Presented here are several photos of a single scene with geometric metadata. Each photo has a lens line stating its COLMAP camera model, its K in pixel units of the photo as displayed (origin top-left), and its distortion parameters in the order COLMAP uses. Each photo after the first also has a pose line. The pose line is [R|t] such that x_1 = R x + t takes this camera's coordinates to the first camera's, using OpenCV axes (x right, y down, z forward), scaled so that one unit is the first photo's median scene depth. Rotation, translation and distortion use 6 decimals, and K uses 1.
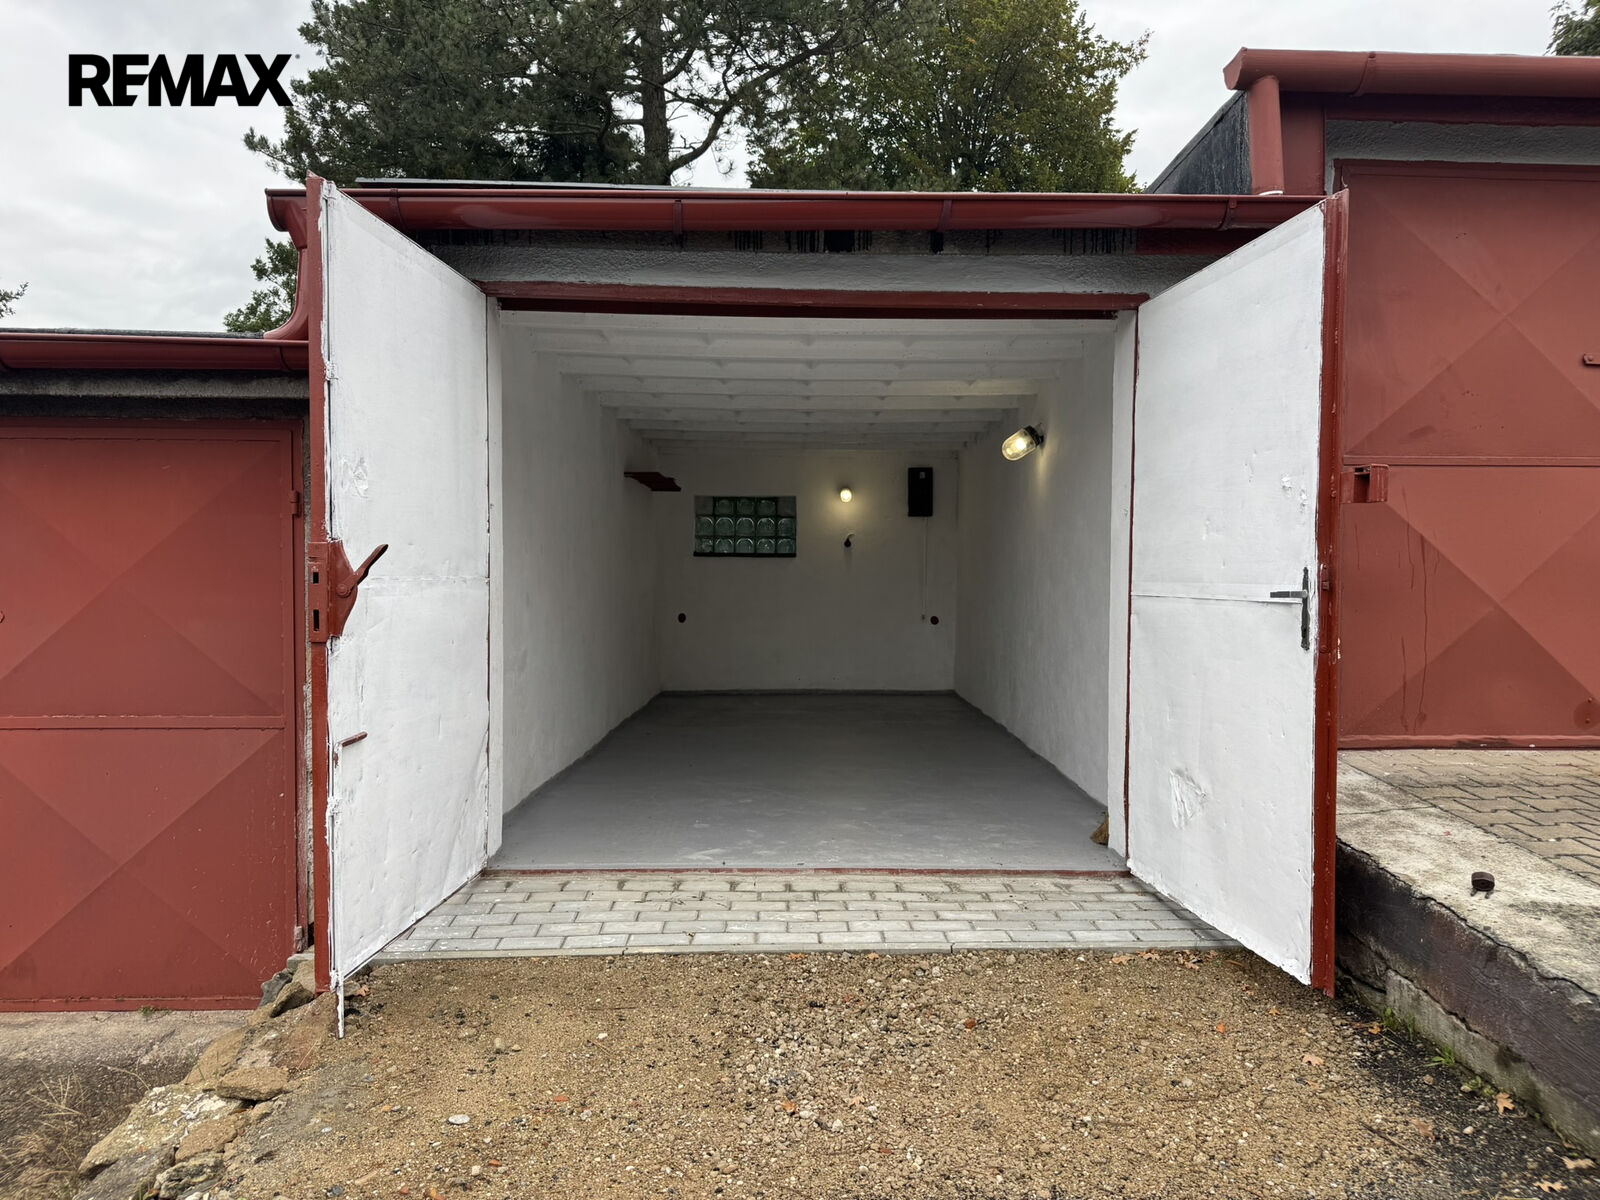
lens RADIAL K [[1098.8, 0, 800.0], [0, 1098.8, 600.0], [0, 0, 1]] dist [0.087264, -0.110080]
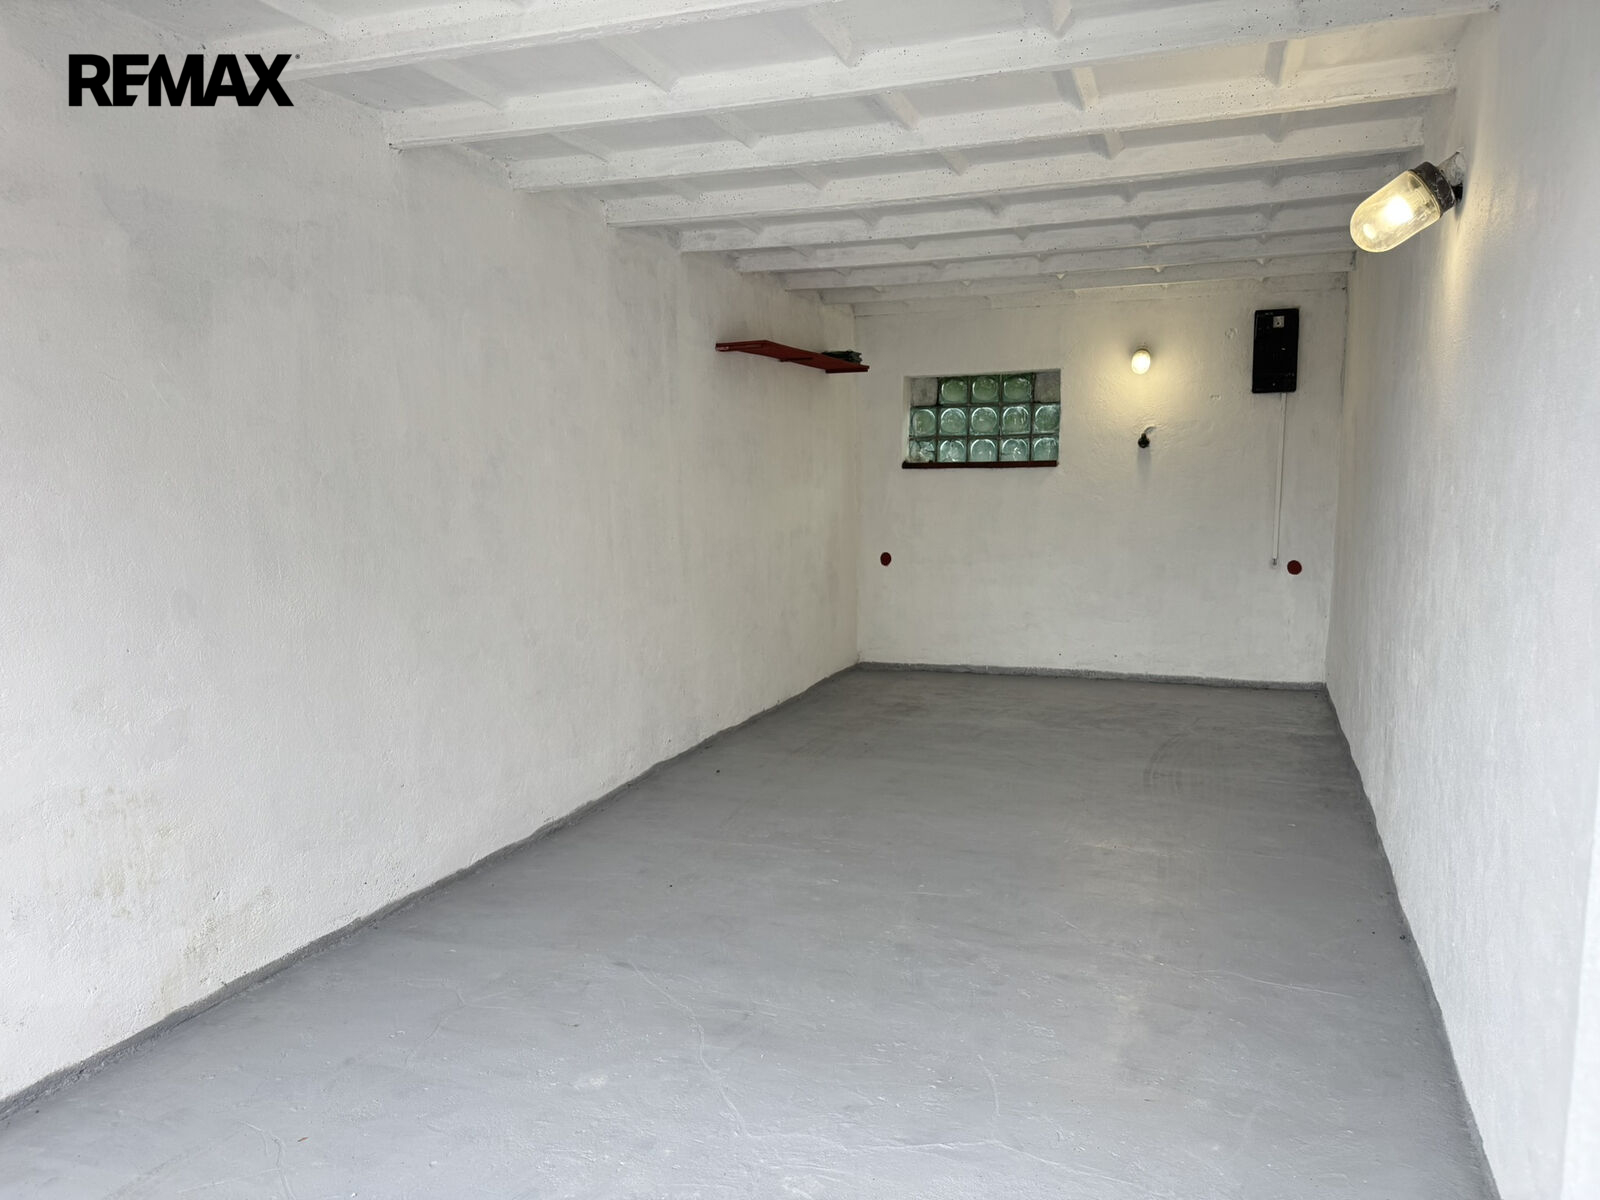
lens RADIAL K [[1098.8, 0, 800.0], [0, 1098.8, 600.0], [0, 0, 1]] dist [0.087264, -0.110080]
pose [[0.927957, 0.027893, -0.371643, 0.098406], [0.009860, 0.995009, 0.099298, -0.026809], [0.372557, -0.095808, 0.923050, 0.338721]]
